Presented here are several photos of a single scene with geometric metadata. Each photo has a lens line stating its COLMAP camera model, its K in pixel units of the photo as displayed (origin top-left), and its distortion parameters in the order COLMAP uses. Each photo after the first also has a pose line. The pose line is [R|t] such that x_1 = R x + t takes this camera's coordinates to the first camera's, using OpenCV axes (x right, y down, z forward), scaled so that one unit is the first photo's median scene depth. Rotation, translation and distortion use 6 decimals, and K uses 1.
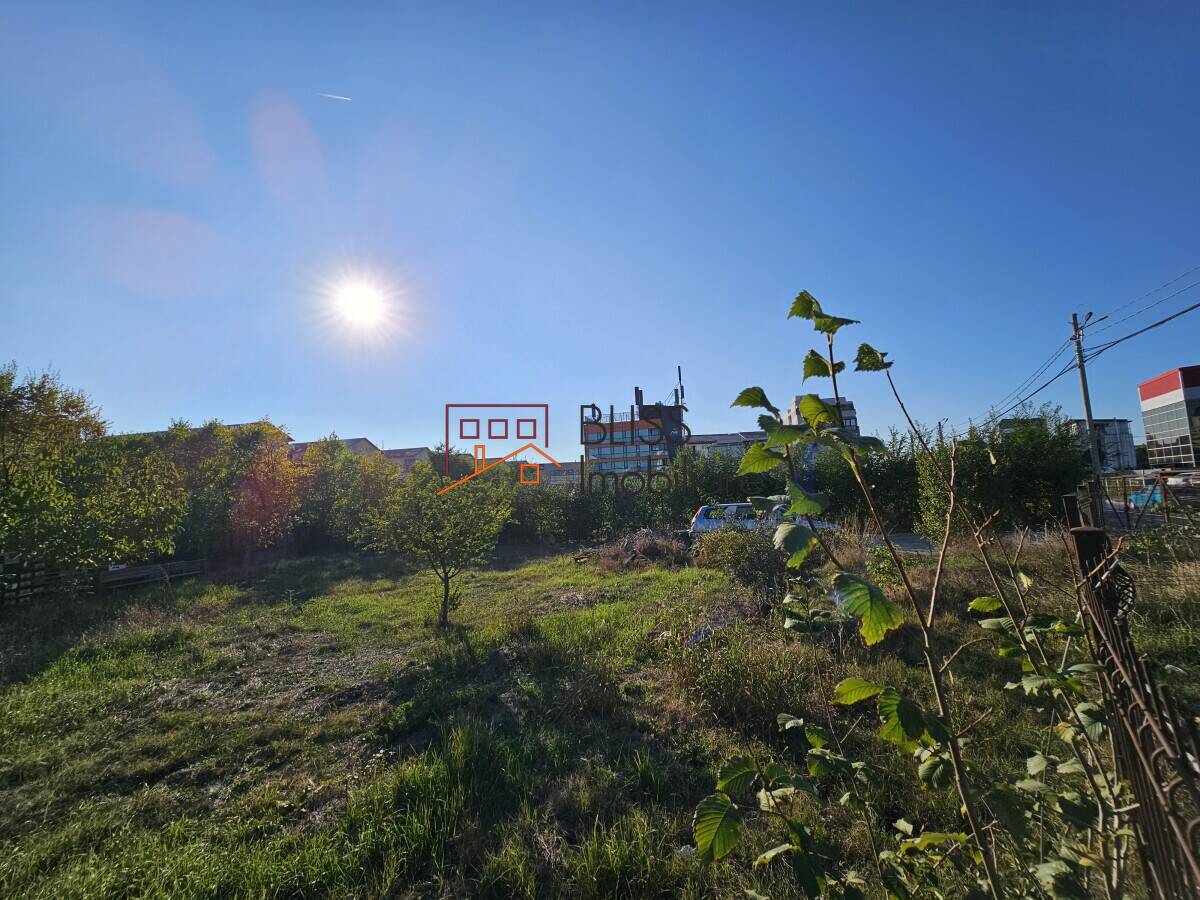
lens RADIAL K [[485.5, 0, 599.1], [0, 485.5, 457.8], [0, 0, 1]] dist [-0.004790, 0.001006]
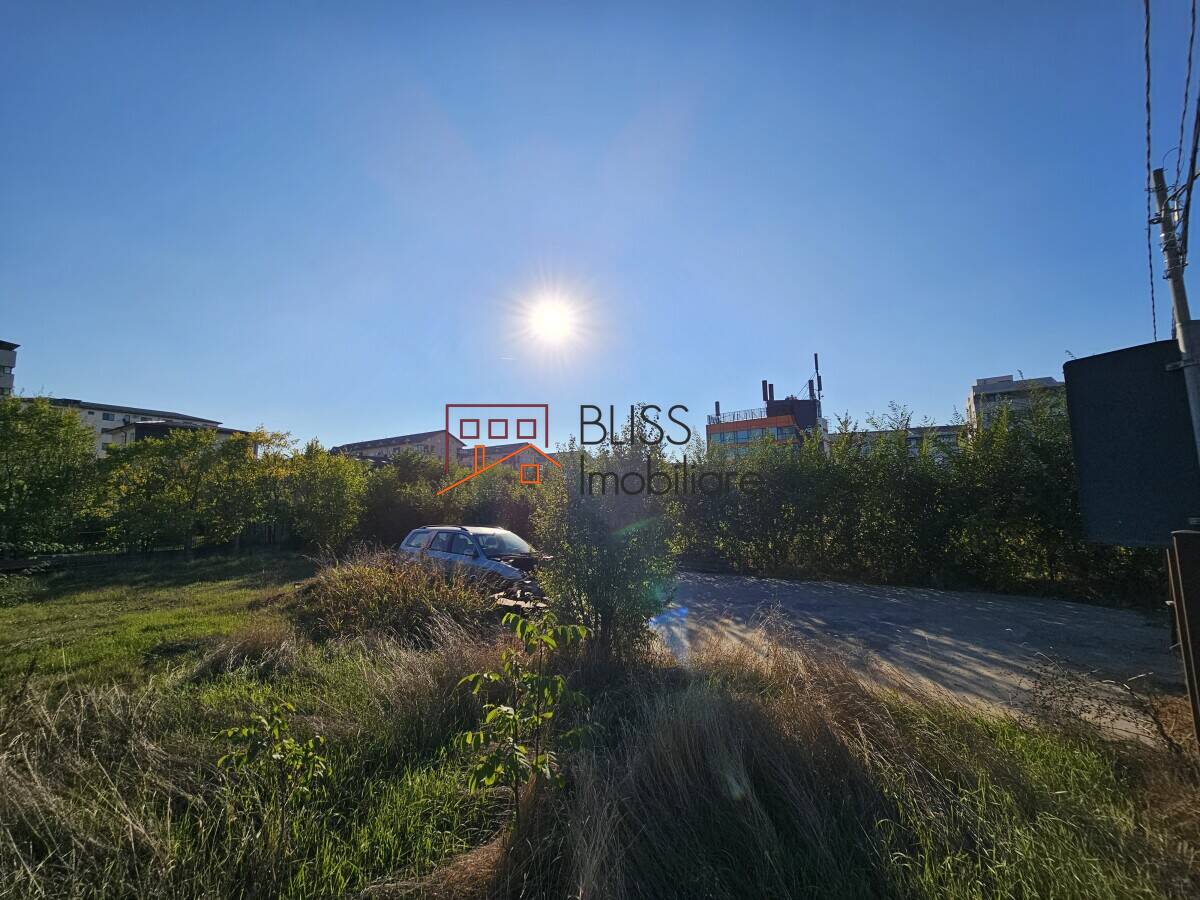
lens RADIAL K [[485.5, 0, 602.4], [0, 485.5, 453.0], [0, 0, 1]] dist [-0.004790, 0.001006]
pose [[0.940548, -0.005293, -0.339620, 0.099674], [0.001102, 0.999921, -0.012532, -0.001023], [0.339659, 0.011413, 0.940479, 0.056970]]
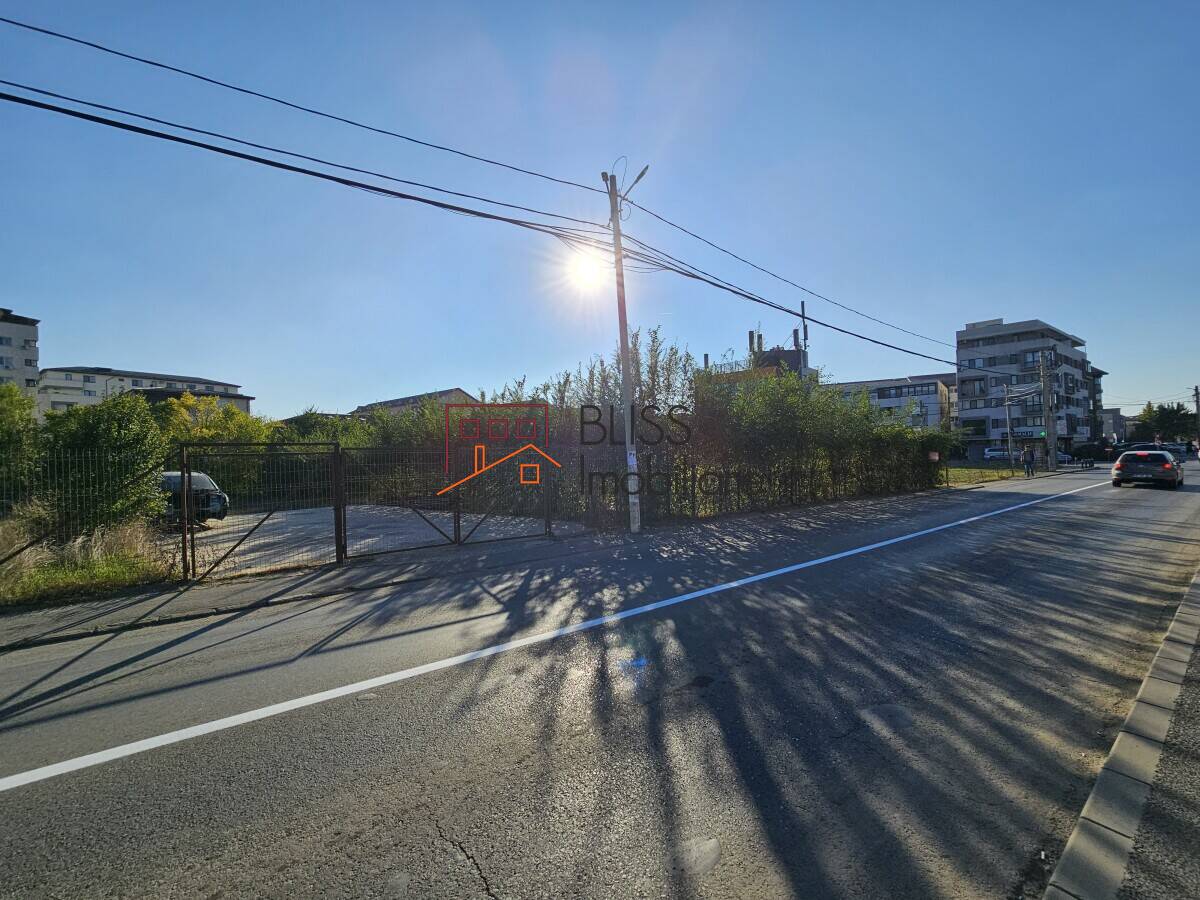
lens RADIAL K [[485.5, 0, 609.9], [0, 485.5, 452.8], [0, 0, 1]] dist [-0.004790, 0.001006]
pose [[0.913370, 0.015451, -0.406836, 0.206119], [0.018864, 0.996600, 0.080200, -0.000154], [0.406692, -0.080927, 0.909974, 0.070513]]
